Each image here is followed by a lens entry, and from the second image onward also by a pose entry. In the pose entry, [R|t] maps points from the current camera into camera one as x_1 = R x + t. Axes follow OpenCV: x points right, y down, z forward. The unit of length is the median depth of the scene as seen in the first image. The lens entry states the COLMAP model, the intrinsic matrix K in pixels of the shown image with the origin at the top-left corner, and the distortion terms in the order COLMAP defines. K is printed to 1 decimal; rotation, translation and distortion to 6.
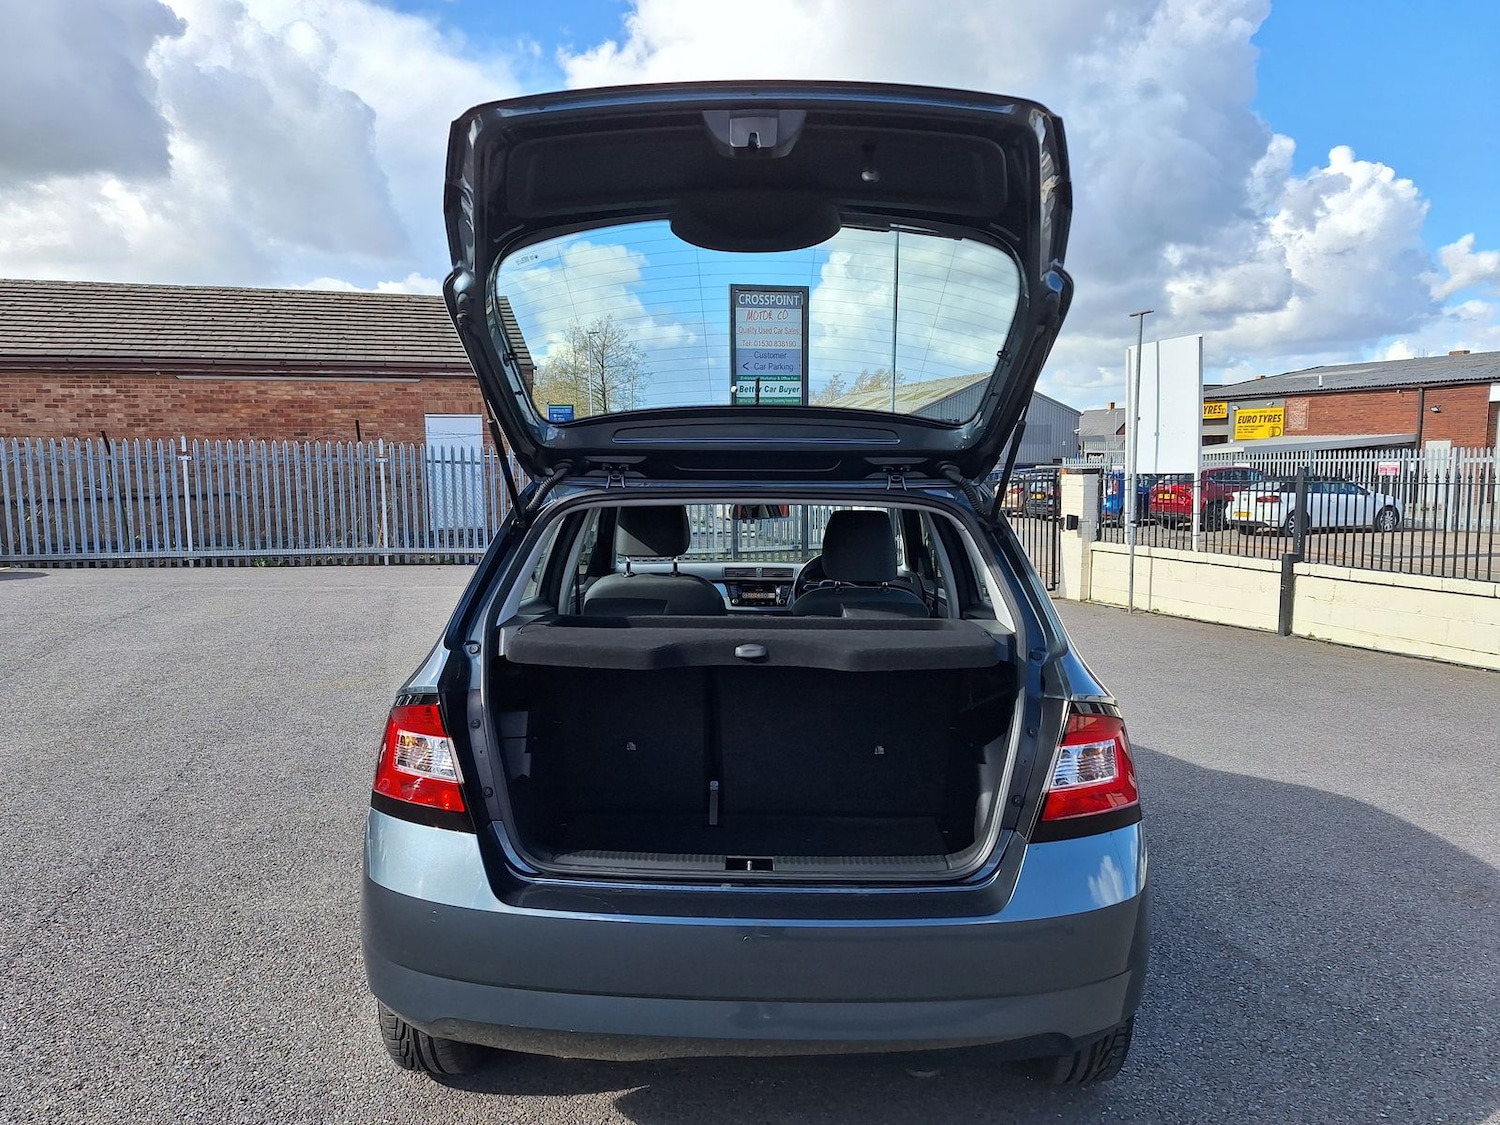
lens RADIAL K [[1077.0, 0, 748.1], [0, 1077.0, 568.2], [0, 0, 1]] dist [0.166893, -0.198714]
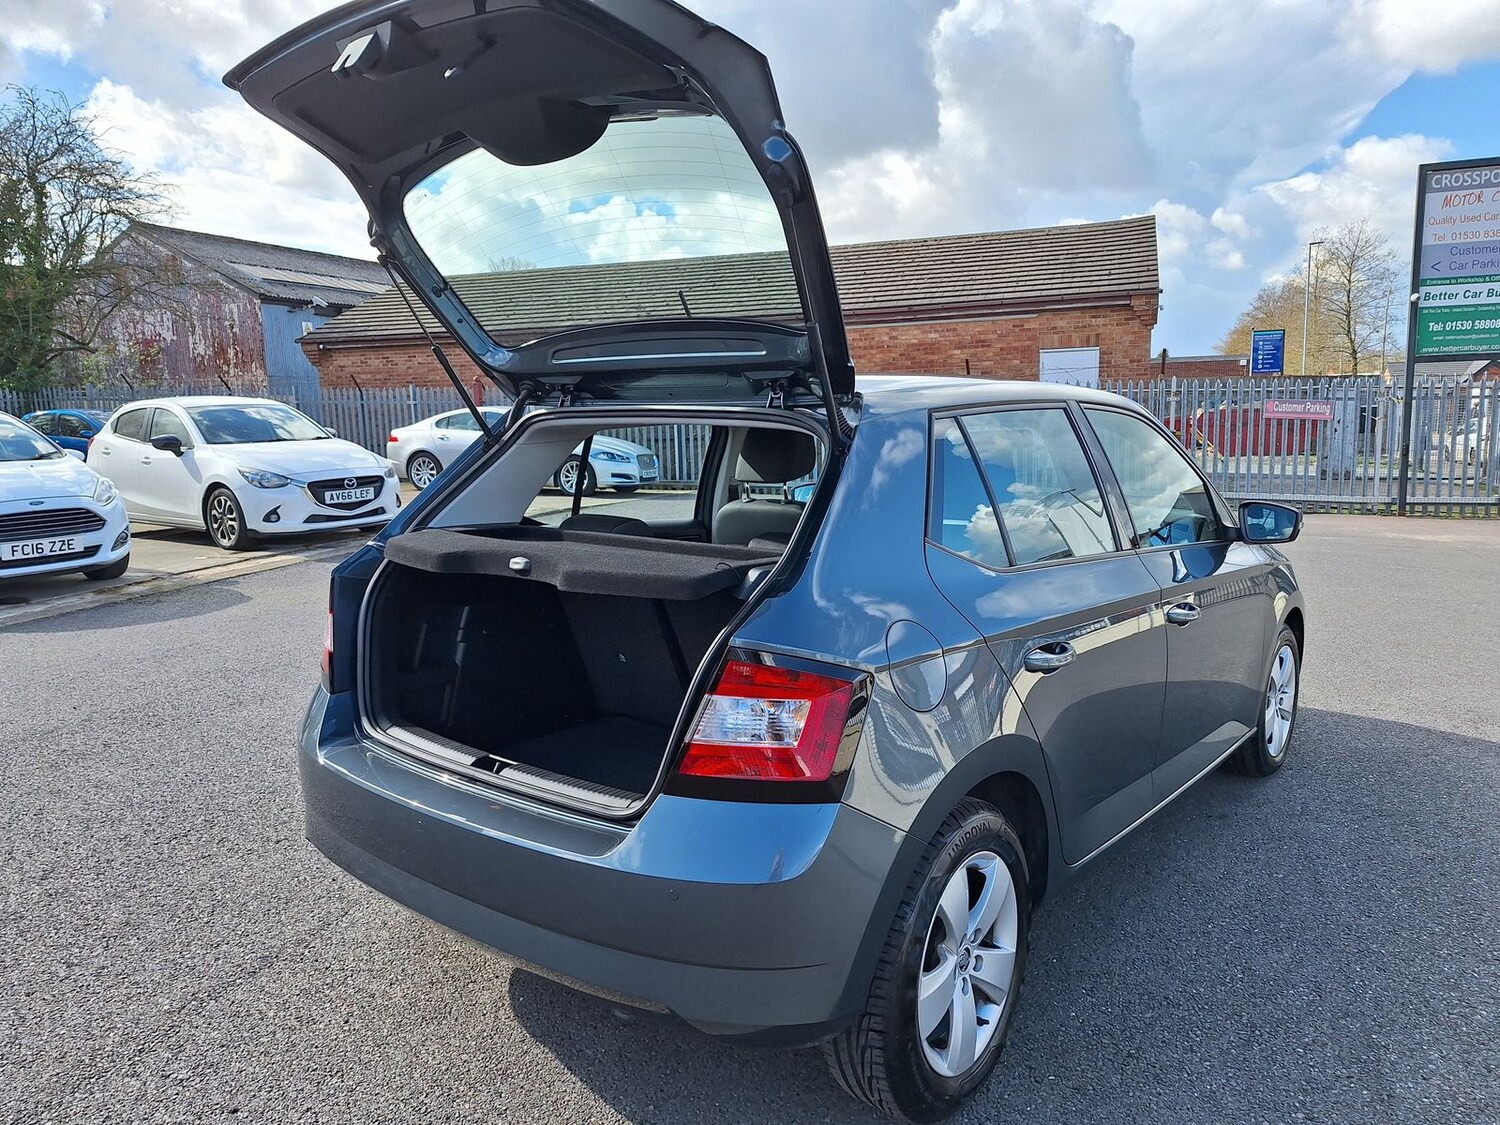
lens RADIAL K [[1119.8, 0, 727.5], [0, 1119.8, 528.8], [0, 0, 1]] dist [0.057352, -0.055064]
pose [[0.778725, 0.056168, -0.624846, 0.123602], [-0.046903, 0.998409, 0.031294, 0.000172], [0.625609, 0.004937, 0.780121, 0.044127]]
